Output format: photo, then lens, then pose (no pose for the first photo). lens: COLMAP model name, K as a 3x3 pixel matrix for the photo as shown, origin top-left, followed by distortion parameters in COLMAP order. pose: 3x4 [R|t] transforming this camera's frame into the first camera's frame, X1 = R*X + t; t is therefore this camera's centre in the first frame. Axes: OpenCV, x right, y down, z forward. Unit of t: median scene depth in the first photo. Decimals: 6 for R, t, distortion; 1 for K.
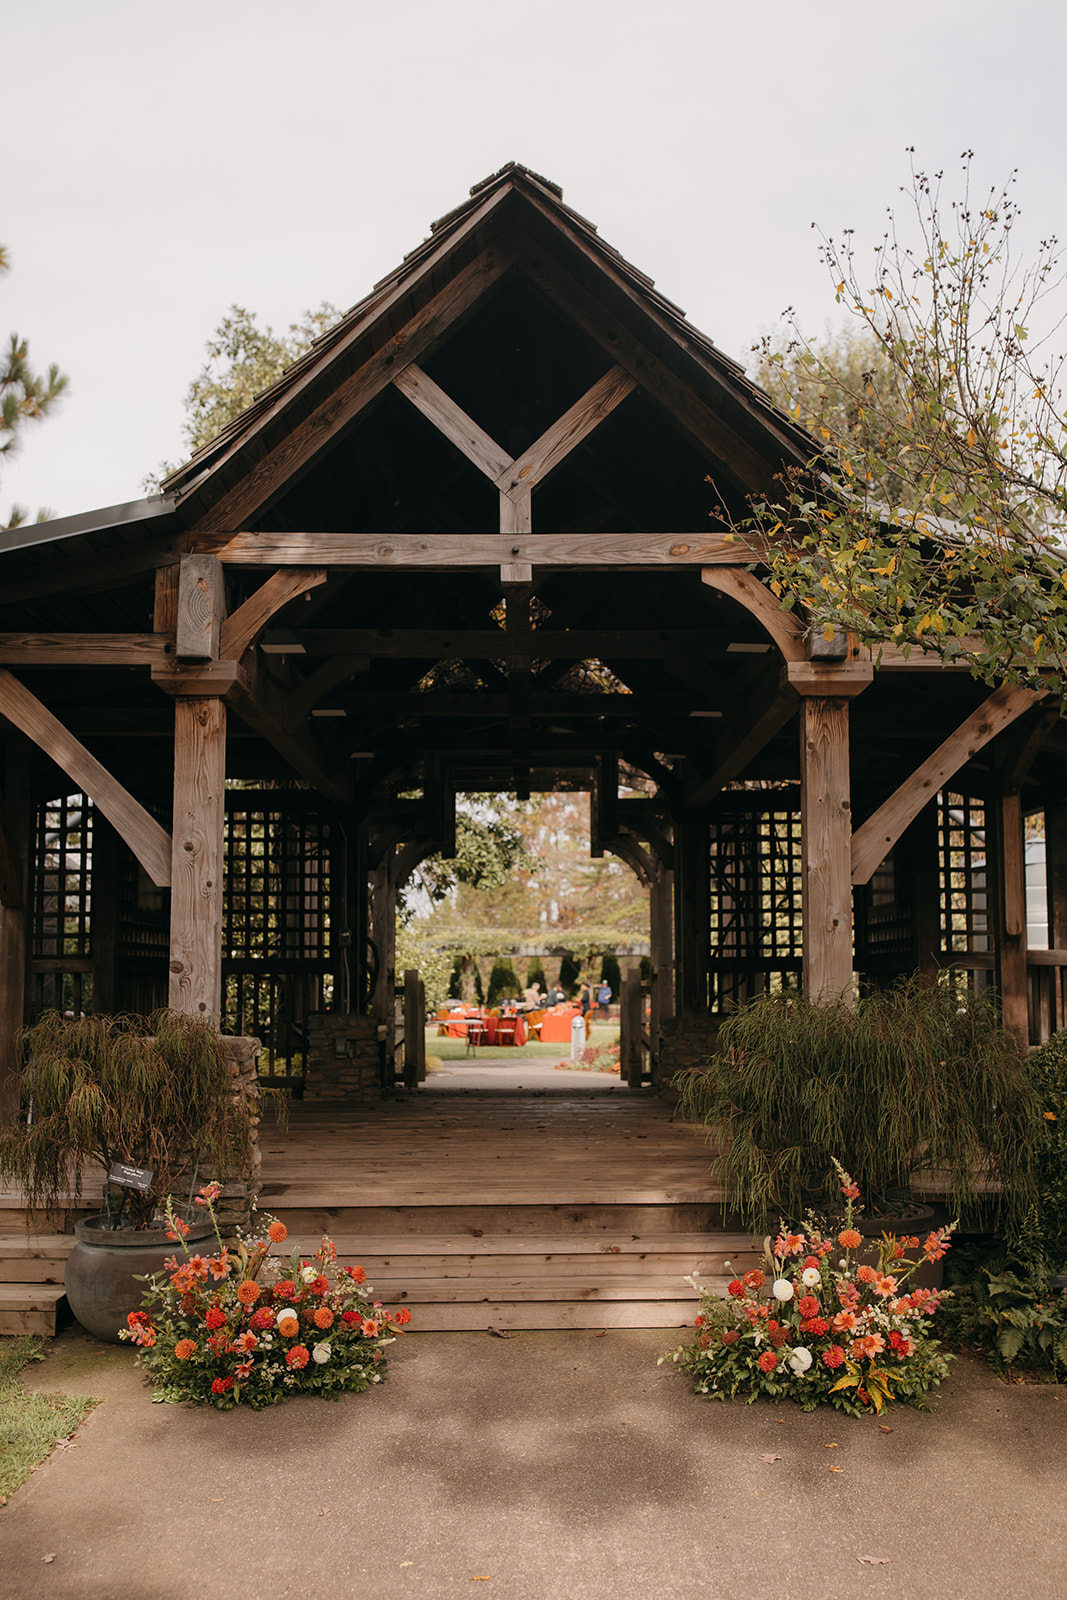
lens RADIAL K [[1681.3, 0, 582.3], [0, 1681.3, 805.3], [0, 0, 1]] dist [-0.009628, 0.006365]
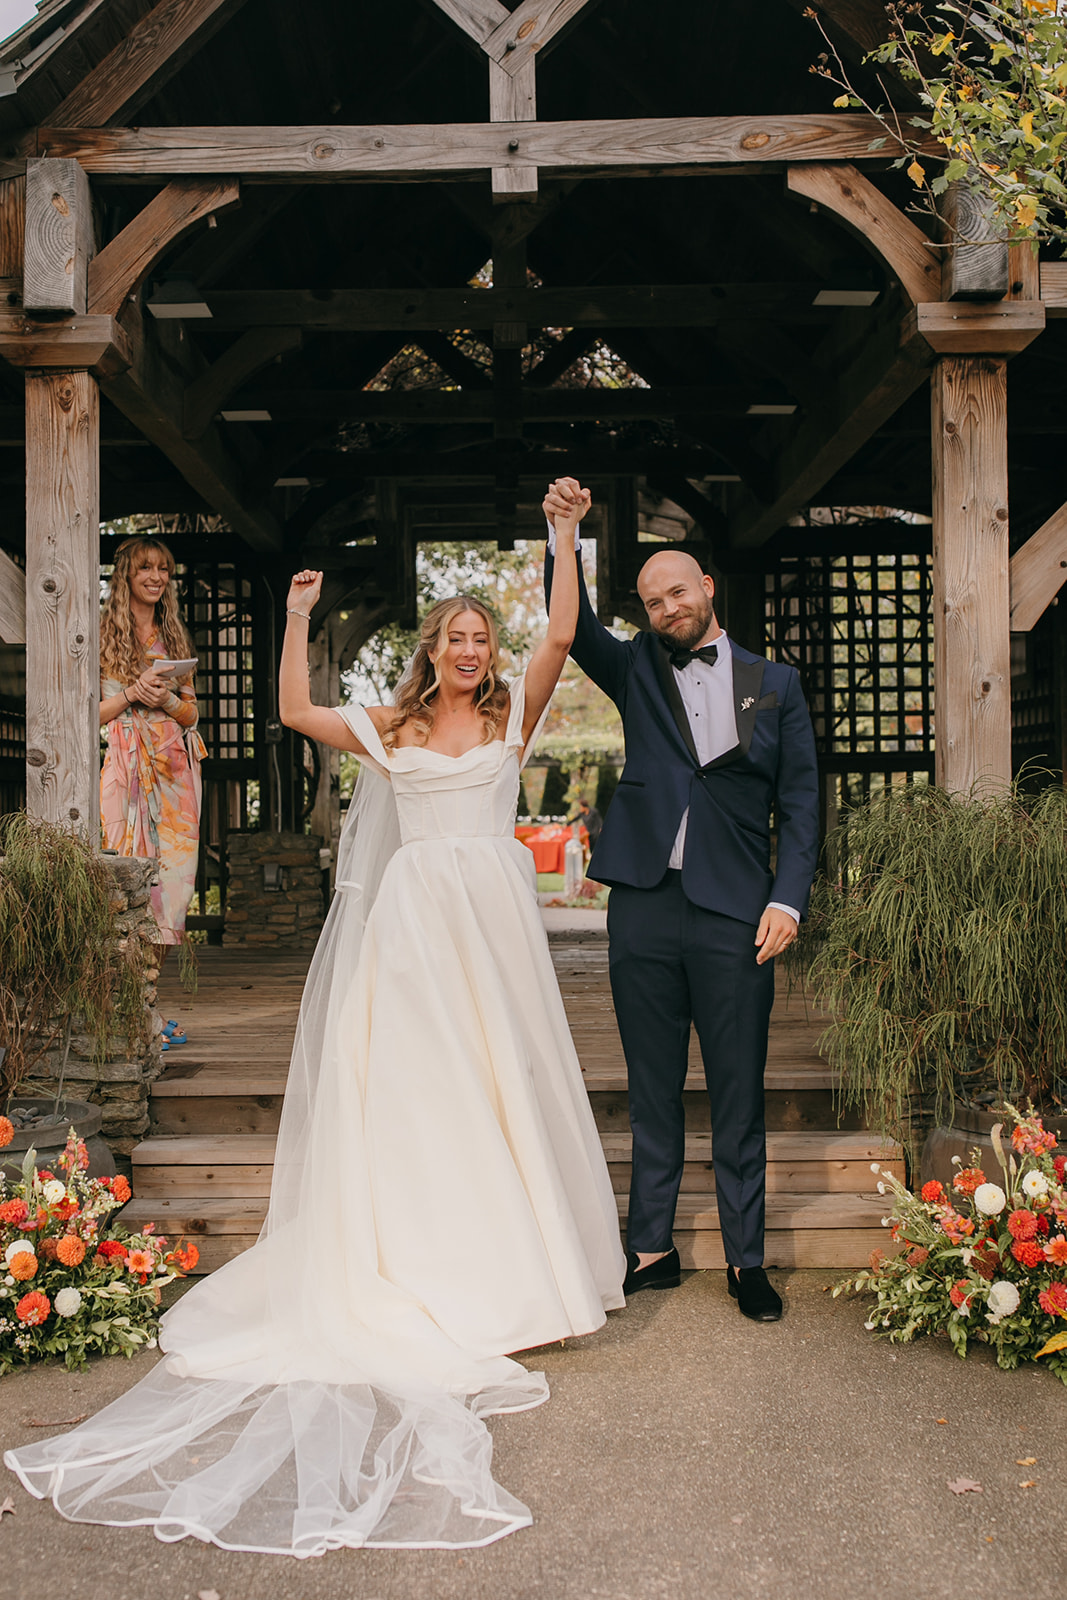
lens RADIAL K [[1568.9, 0, 427.0], [0, 1568.9, 797.6], [0, 0, 1]] dist [-0.000512, 0.003189]
pose [[0.999156, -0.007129, -0.040456, -0.050906], [0.010145, 0.997144, 0.074840, 0.063845], [0.039807, -0.075187, 0.996375, 0.344190]]
